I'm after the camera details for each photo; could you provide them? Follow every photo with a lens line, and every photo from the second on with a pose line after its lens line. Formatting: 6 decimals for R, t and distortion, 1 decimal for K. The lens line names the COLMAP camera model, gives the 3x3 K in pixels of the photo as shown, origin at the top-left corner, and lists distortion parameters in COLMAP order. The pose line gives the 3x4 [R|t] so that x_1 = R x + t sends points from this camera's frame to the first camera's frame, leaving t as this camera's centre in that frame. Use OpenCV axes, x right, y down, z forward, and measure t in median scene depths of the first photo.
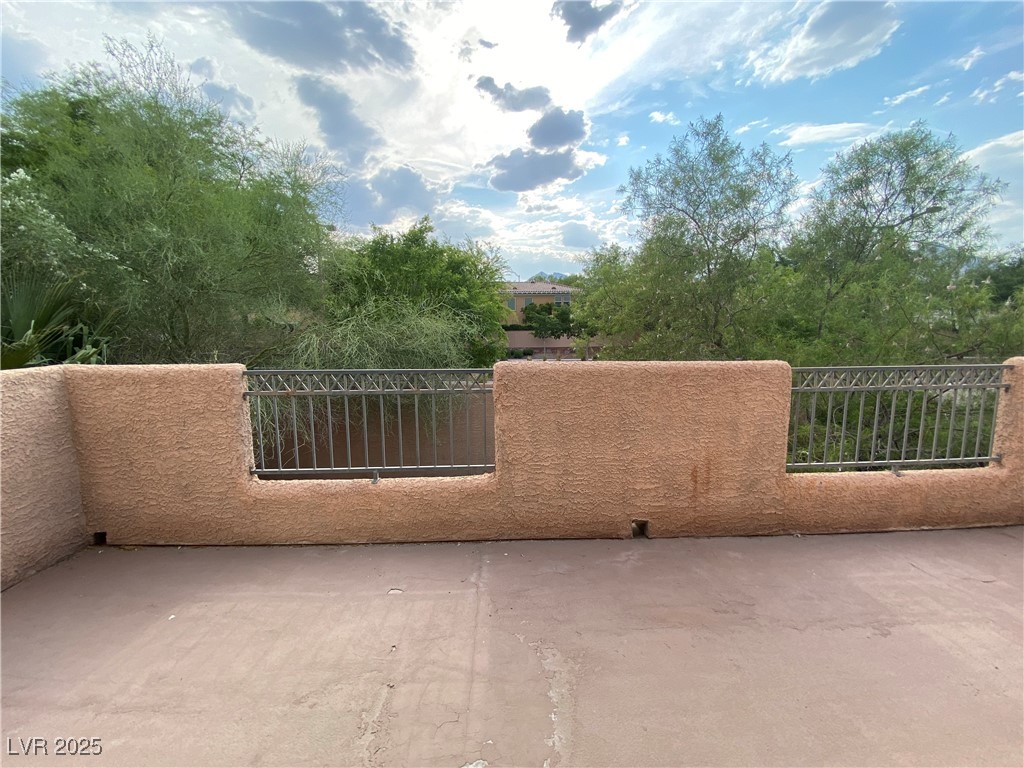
lens RADIAL K [[414.3, 0, 505.3], [0, 414.3, 386.3], [0, 0, 1]] dist [0.017939, -0.020889]
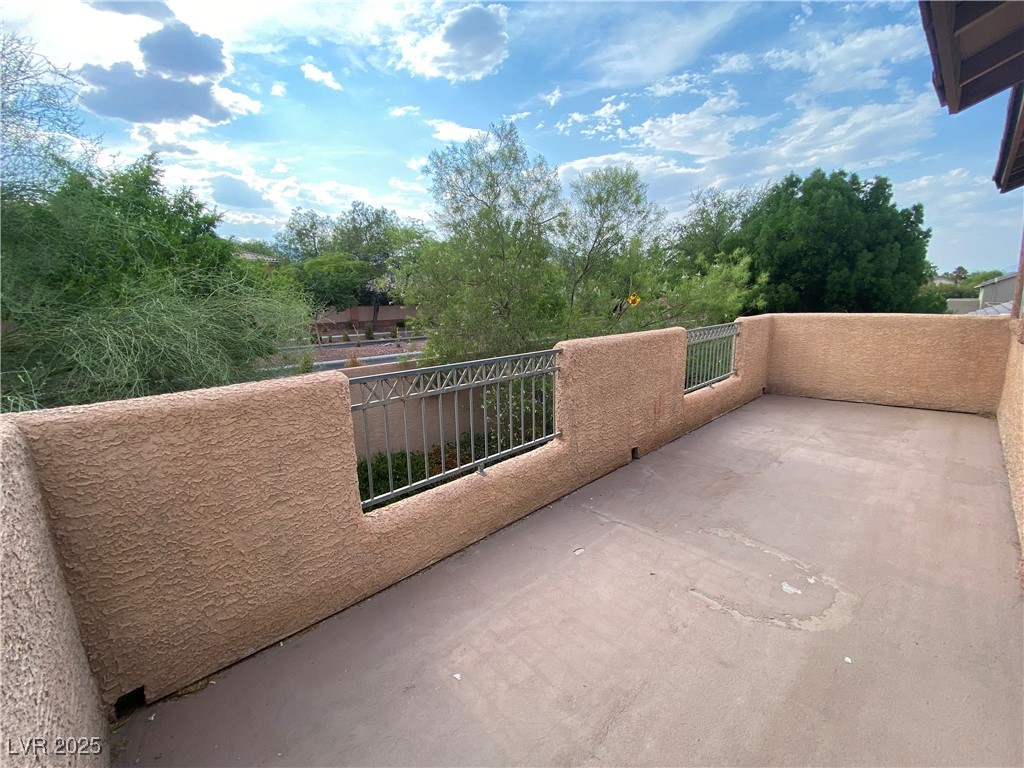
lens RADIAL K [[413.6, 0, 507.1], [0, 413.6, 384.3], [0, 0, 1]] dist [0.021115, -0.020340]
pose [[0.755524, -0.144255, 0.639041, -0.873565], [0.107708, 0.989533, 0.096034, -0.068943], [-0.646206, -0.003727, 0.763154, 0.220561]]
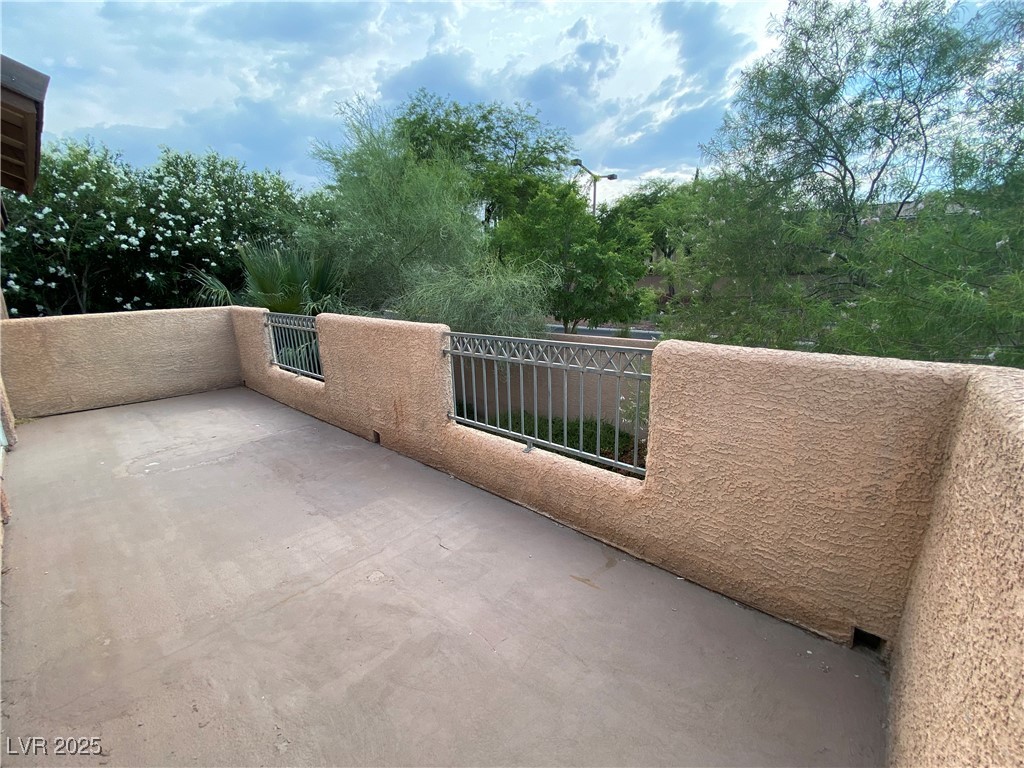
lens RADIAL K [[413.6, 0, 507.1], [0, 413.6, 384.3], [0, 0, 1]] dist [0.021115, -0.020340]
pose [[0.733816, 0.158878, -0.660508, 1.587615], [-0.075866, 0.985352, 0.152729, -0.087219], [0.675099, -0.061965, 0.735121, 0.278818]]
